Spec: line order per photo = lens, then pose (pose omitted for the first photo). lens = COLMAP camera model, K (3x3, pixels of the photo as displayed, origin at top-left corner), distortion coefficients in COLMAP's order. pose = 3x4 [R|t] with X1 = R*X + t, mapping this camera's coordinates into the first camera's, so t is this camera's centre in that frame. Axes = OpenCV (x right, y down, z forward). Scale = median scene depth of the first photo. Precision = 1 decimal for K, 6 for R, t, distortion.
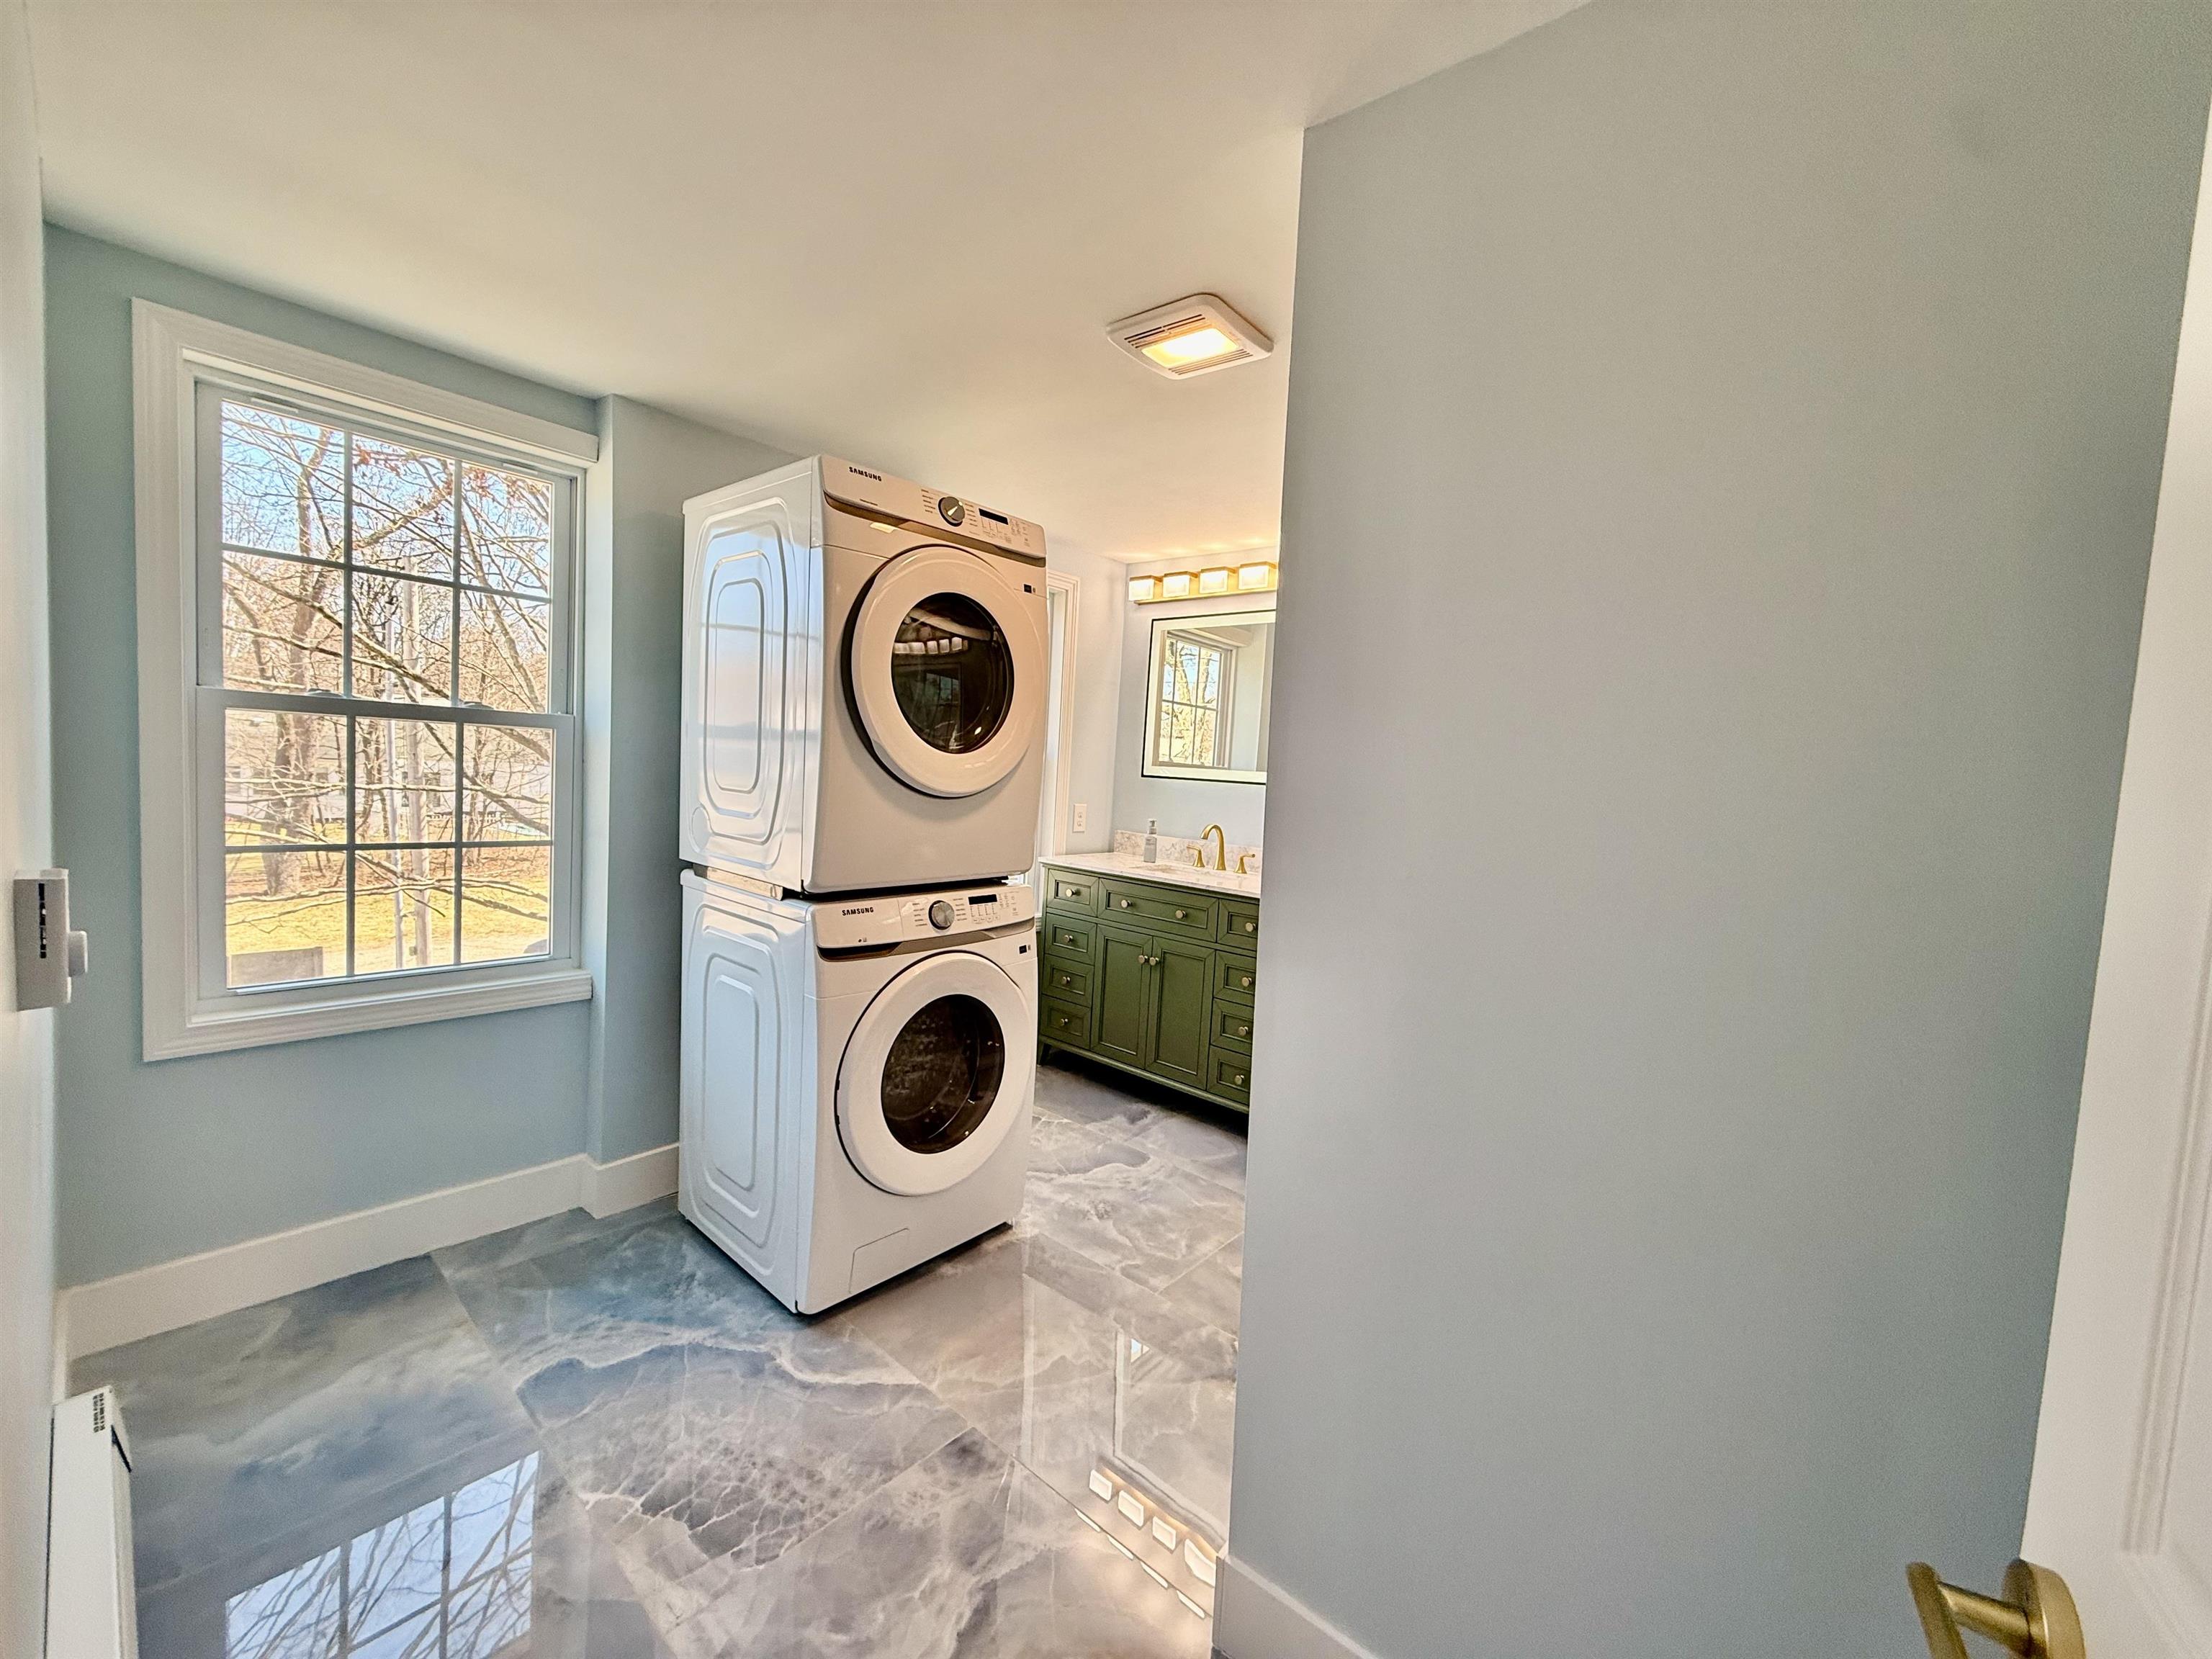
lens RADIAL K [[886.8, 0, 1103.5], [0, 886.8, 828.8], [0, 0, 1]] dist [-0.001263, 0.000678]
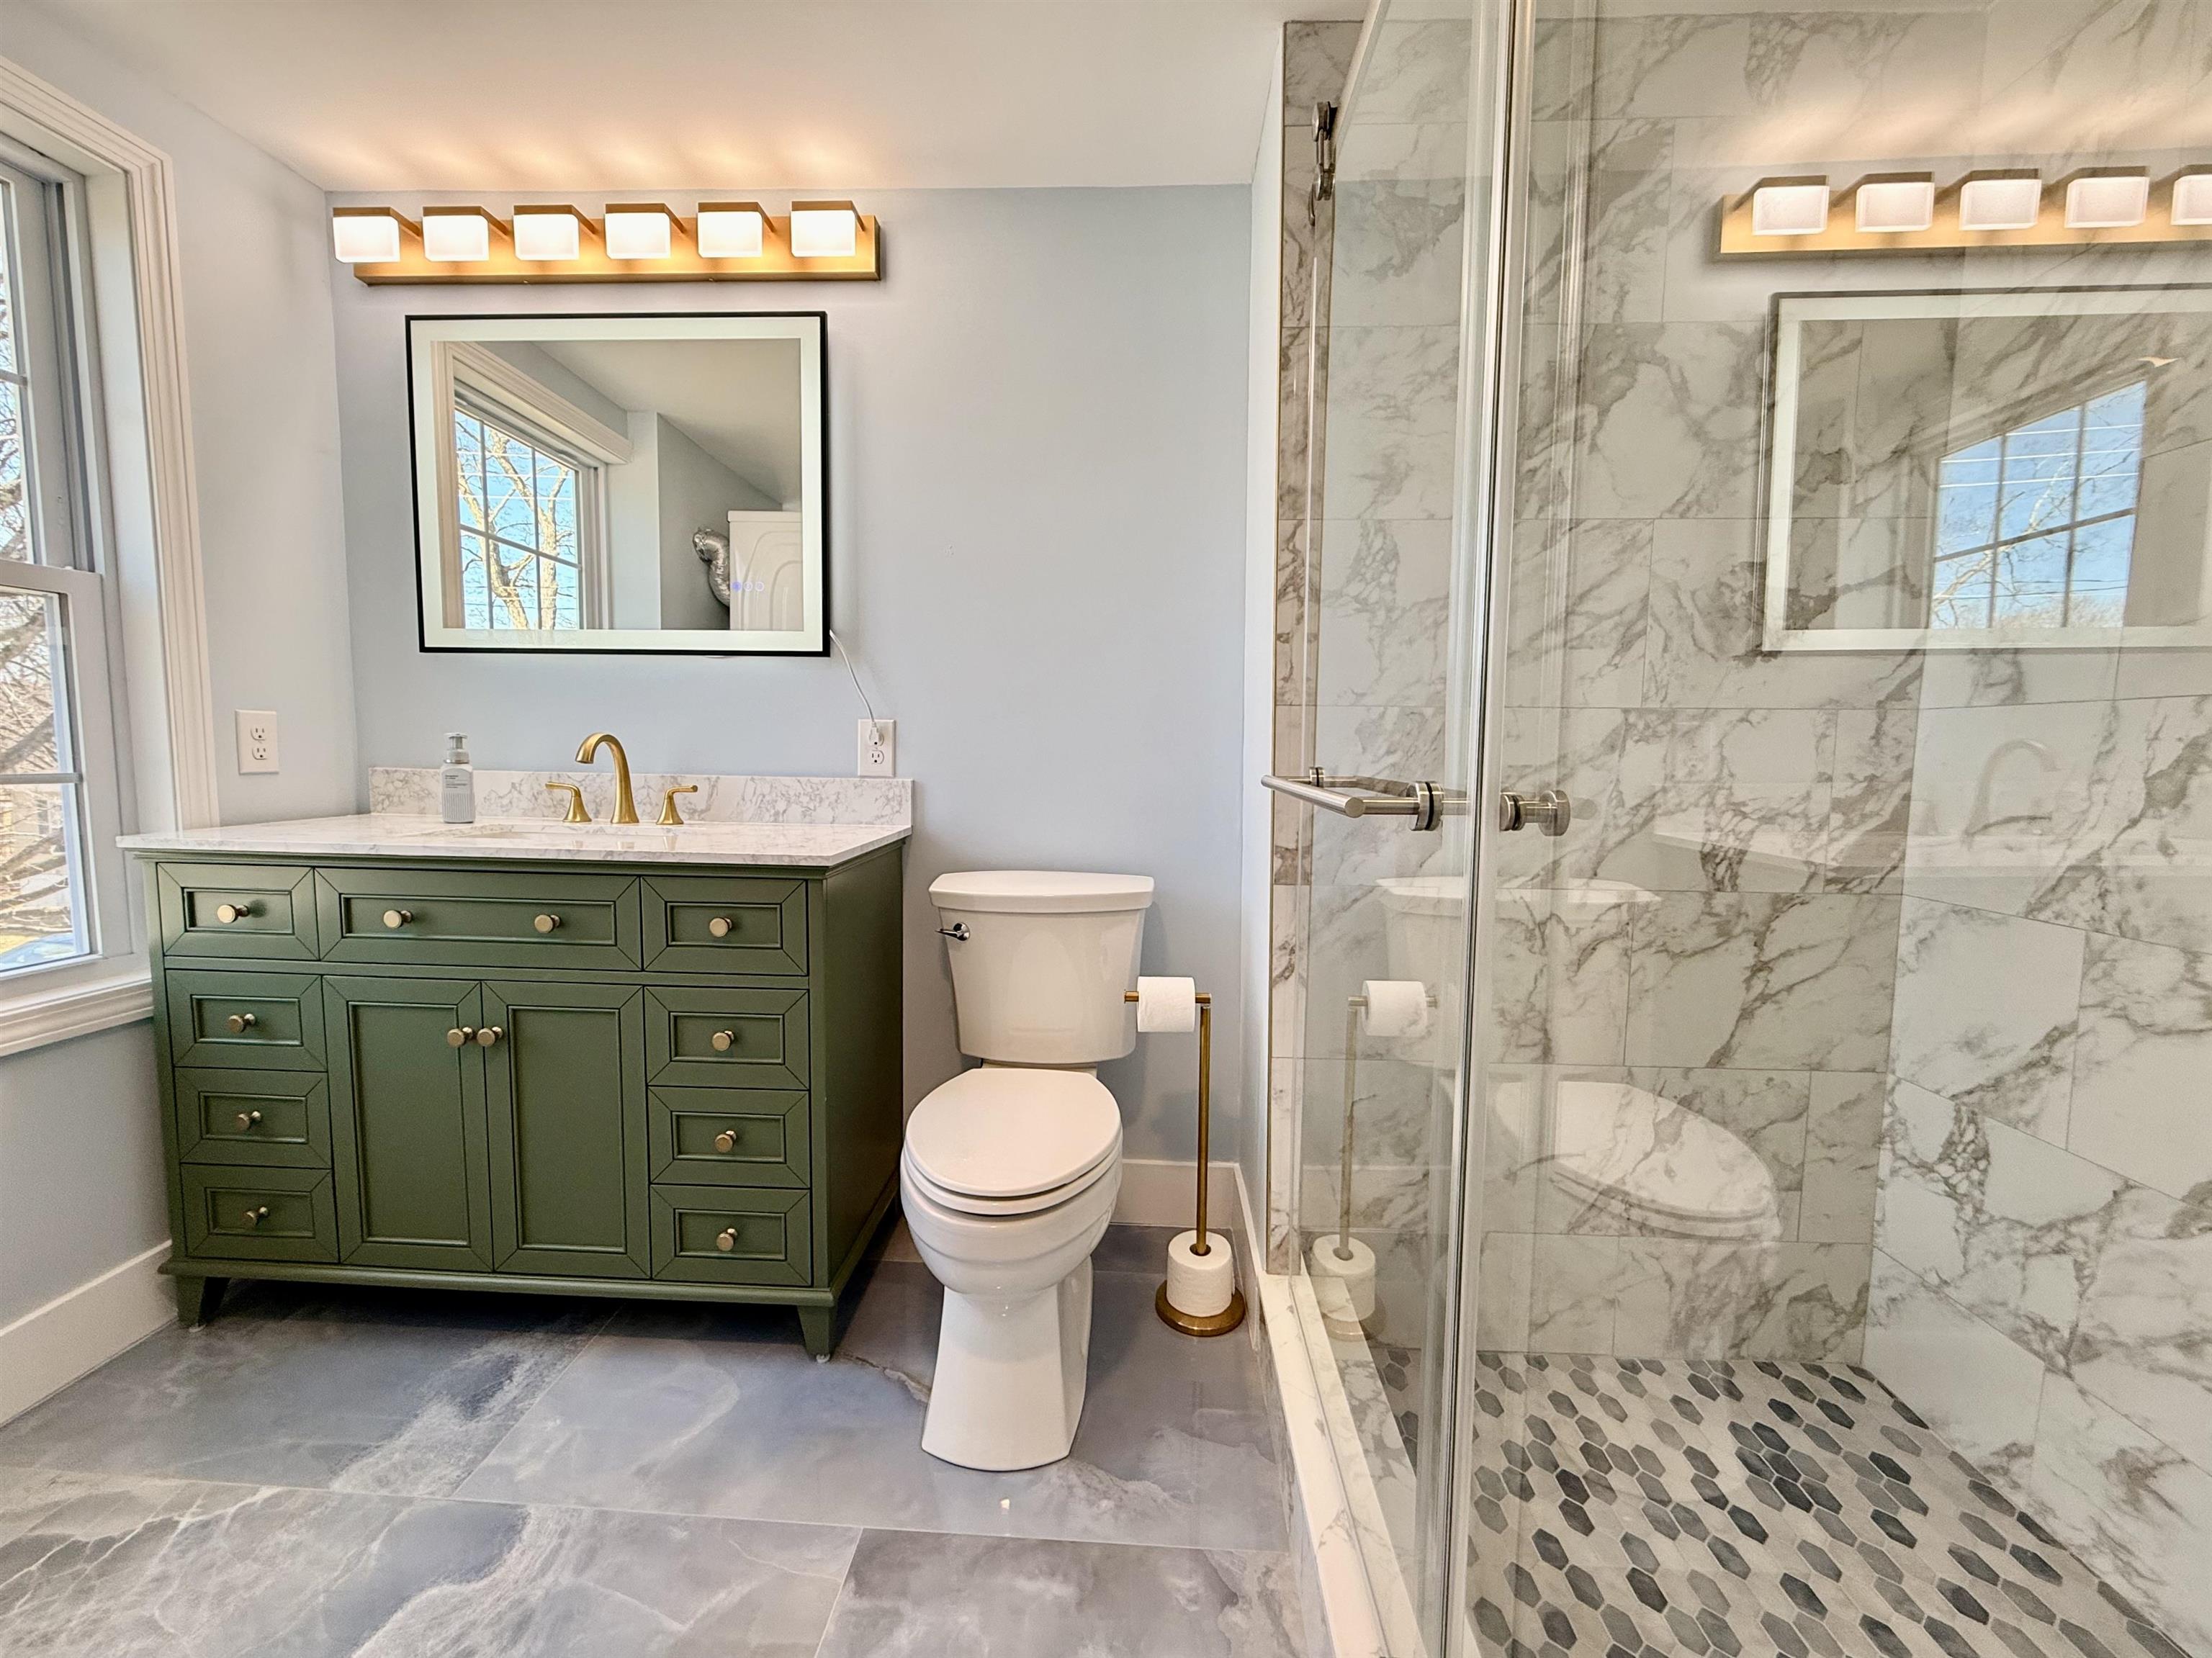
lens RADIAL K [[886.7, 0, 1098.1], [0, 886.7, 822.3], [0, 0, 1]] dist [-0.001263, 0.000678]
pose [[0.792187, -0.098500, 0.602278, 0.038151], [0.075415, 0.995125, 0.063553, 0.034107], [-0.605601, -0.004925, 0.795753, 0.422708]]
